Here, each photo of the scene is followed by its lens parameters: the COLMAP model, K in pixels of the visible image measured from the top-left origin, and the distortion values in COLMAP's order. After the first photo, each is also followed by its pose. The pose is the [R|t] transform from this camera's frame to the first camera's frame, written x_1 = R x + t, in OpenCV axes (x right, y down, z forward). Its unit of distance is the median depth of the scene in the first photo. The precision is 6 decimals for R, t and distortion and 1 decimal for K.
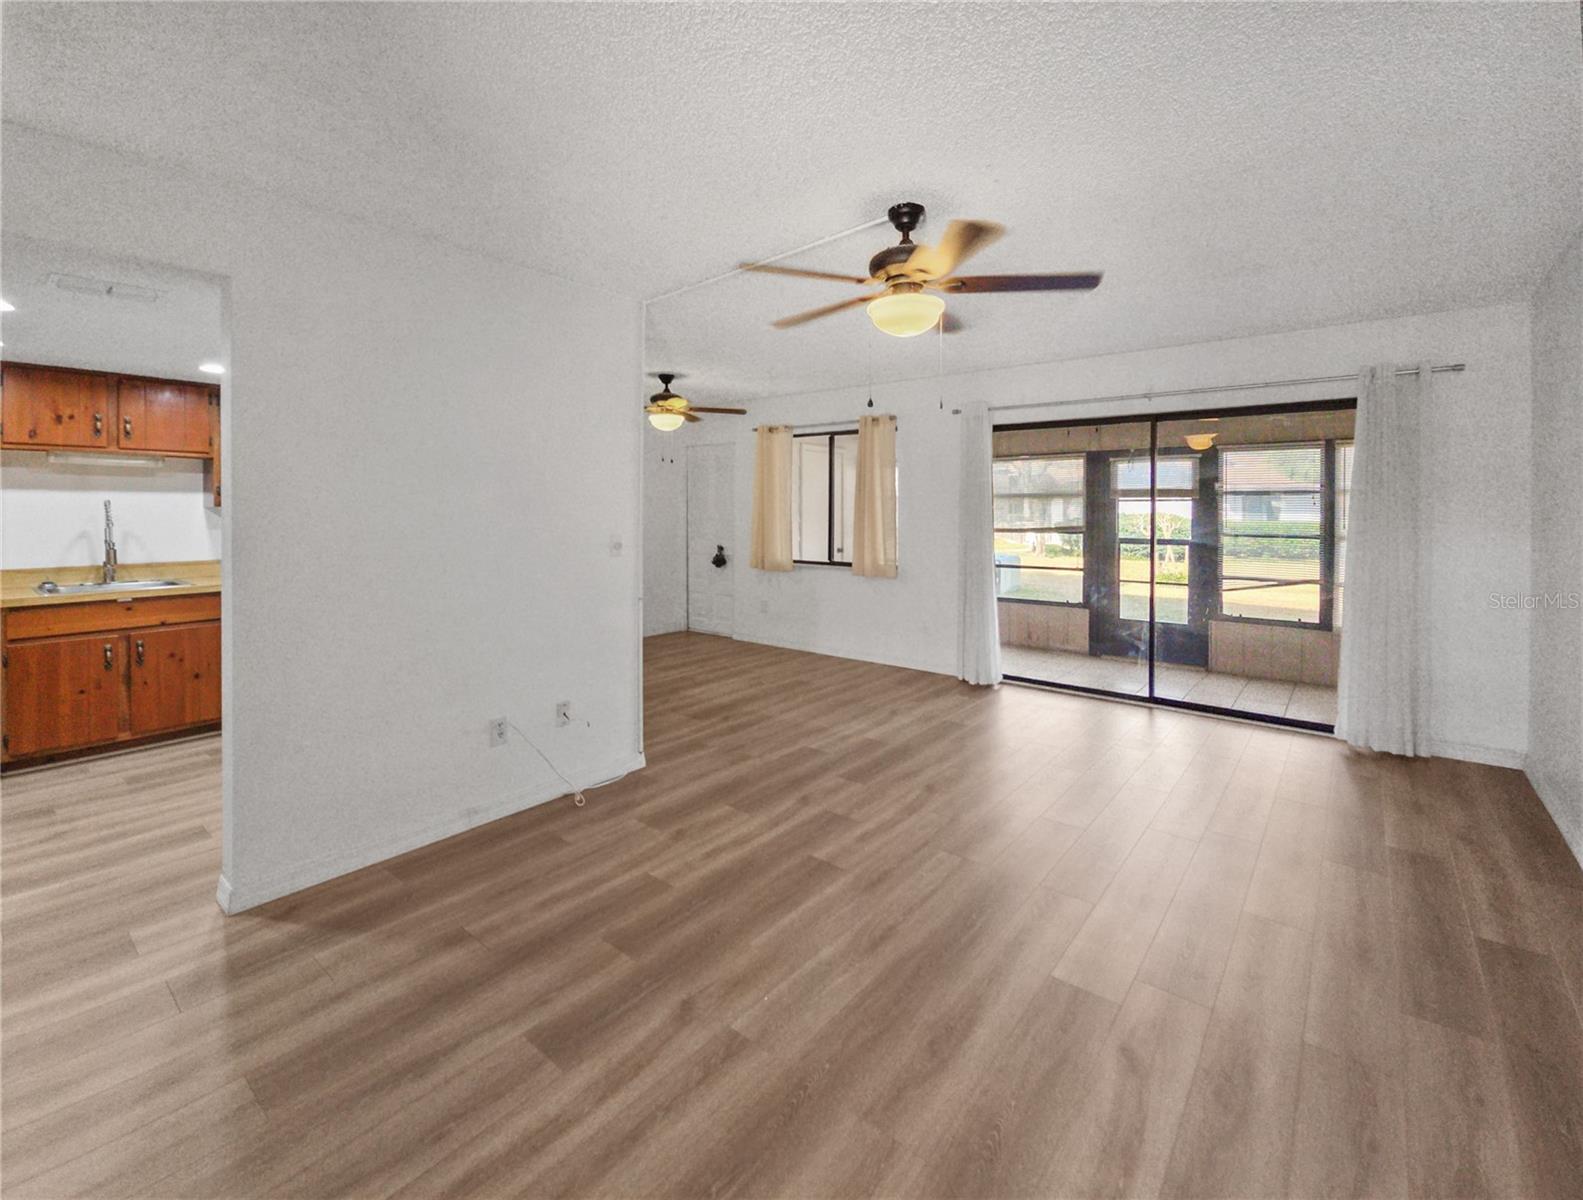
lens RADIAL K [[703.7, 0, 797.3], [0, 703.7, 514.9], [0, 0, 1]] dist [-0.005345, -0.001748]
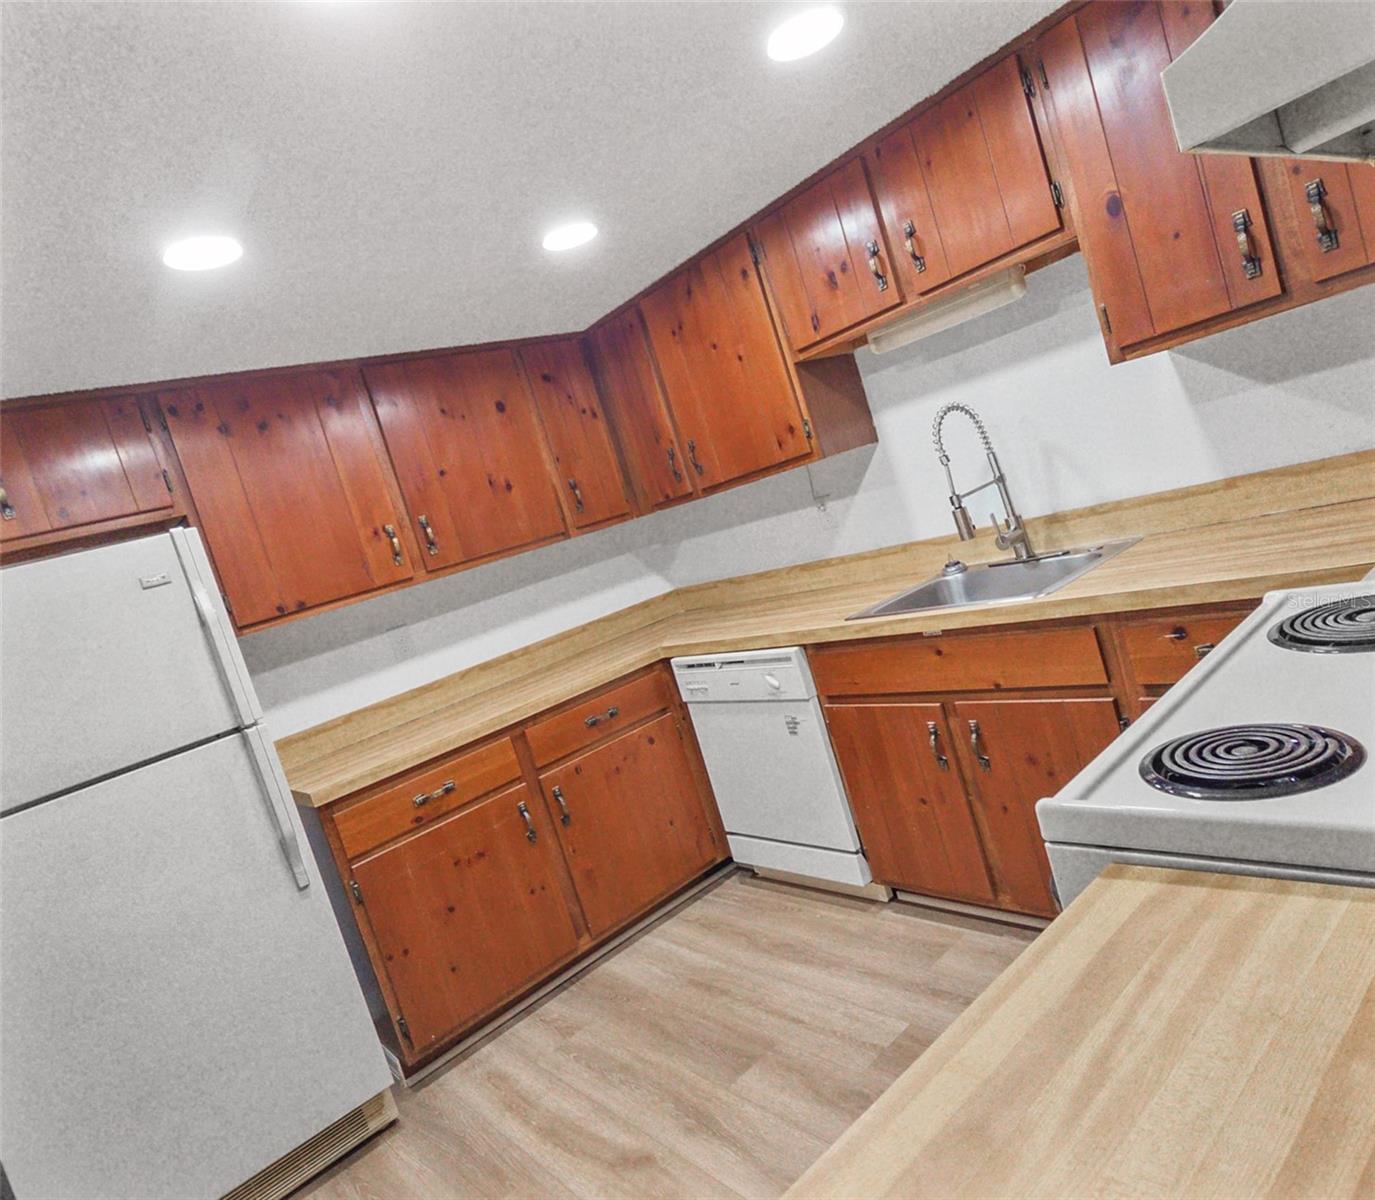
lens RADIAL K [[886.4, 0, 688.6], [0, 886.4, 591.2], [0, 0, 1]] dist [-0.000856, 0.001112]
pose [[-0.195656, 0.151137, -0.968956, -0.352750], [0.288164, 0.953294, 0.090506, -0.005886], [0.937379, -0.261511, -0.230070, 0.973940]]
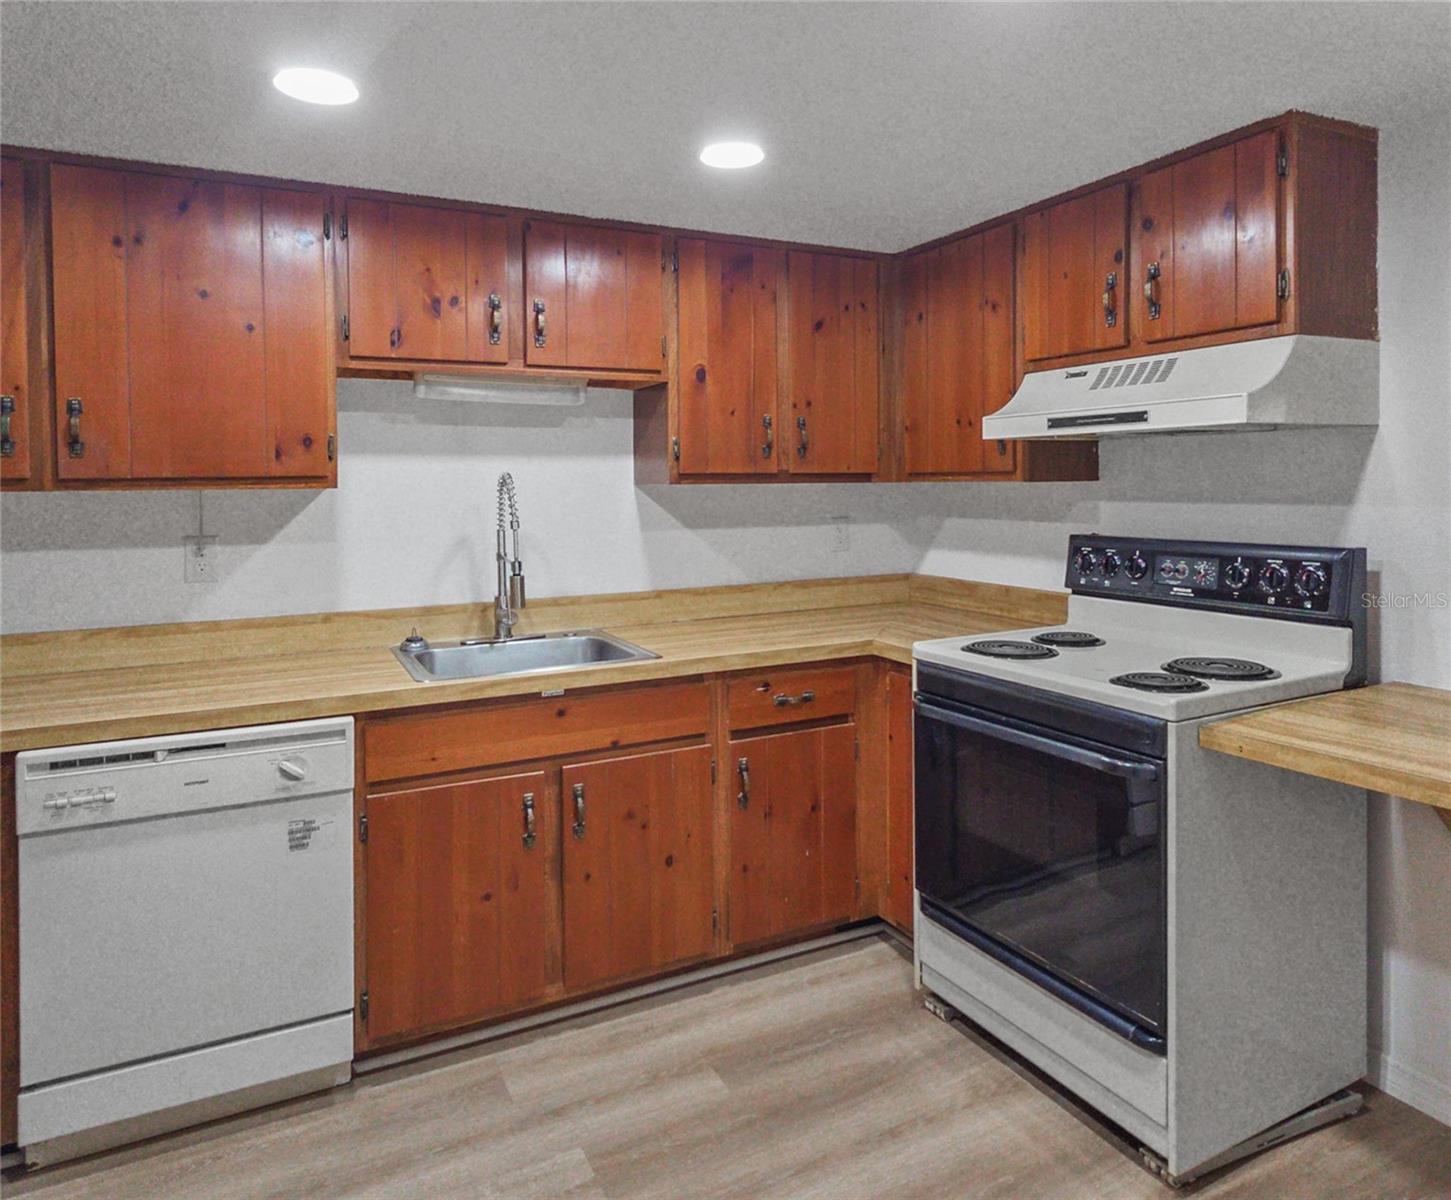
lens RADIAL K [[954.1, 0, 729.5], [0, 954.1, 491.5], [0, 0, 1]] dist [0.002132, 0.001858]
pose [[0.910891, -0.000665, -0.412646, -0.591464], [0.003748, 0.999971, 0.006664, -0.012852], [0.412629, -0.007617, 0.910867, 0.474839]]
